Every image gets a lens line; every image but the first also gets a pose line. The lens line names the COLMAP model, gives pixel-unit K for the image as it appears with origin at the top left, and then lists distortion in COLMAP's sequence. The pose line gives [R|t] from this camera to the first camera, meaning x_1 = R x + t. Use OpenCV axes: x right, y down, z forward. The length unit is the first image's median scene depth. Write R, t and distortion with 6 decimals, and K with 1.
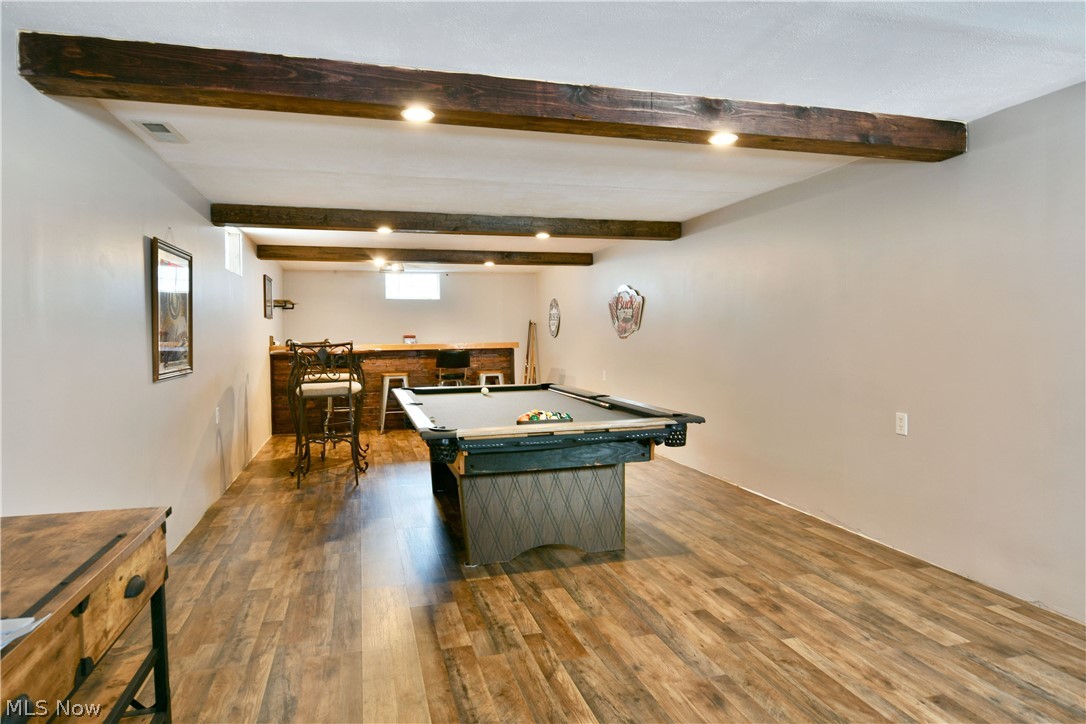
lens RADIAL K [[665.6, 0, 542.5], [0, 665.6, 359.2], [0, 0, 1]] dist [-0.011679, -0.005422]
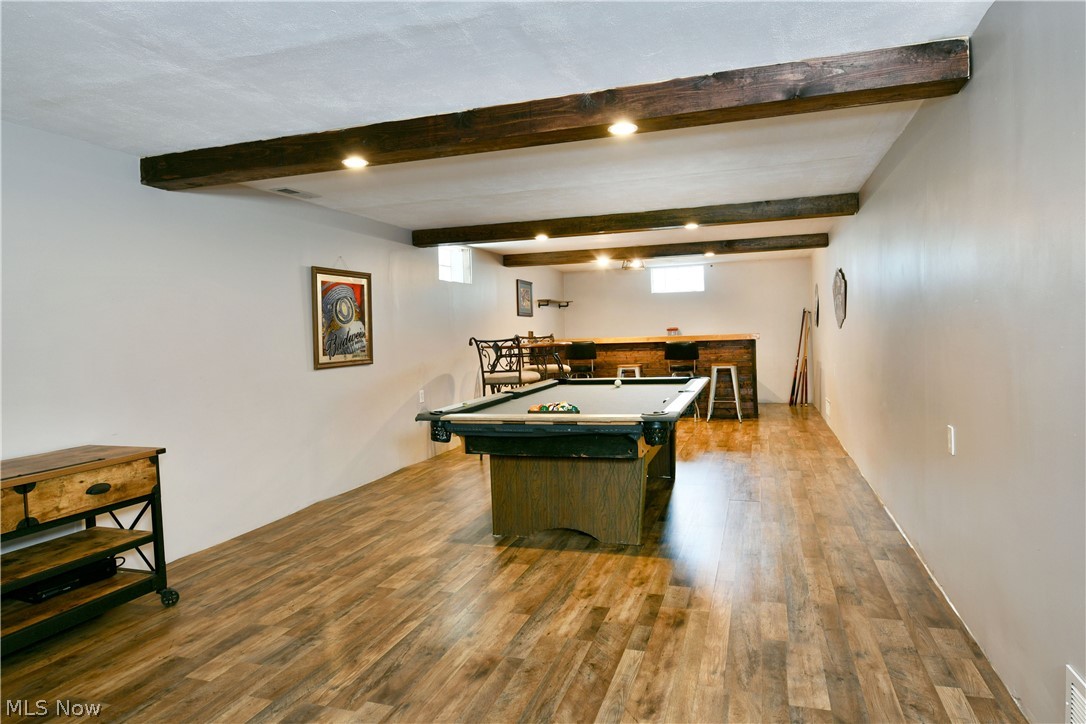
lens RADIAL K [[665.6, 0, 543.3], [0, 665.6, 357.5], [0, 0, 1]] dist [-0.011679, -0.005422]
pose [[0.828146, 0.006218, -0.560477, 0.726659], [0.000911, 0.999922, 0.012440, -0.009657], [0.560511, -0.010813, 0.828076, 0.128859]]
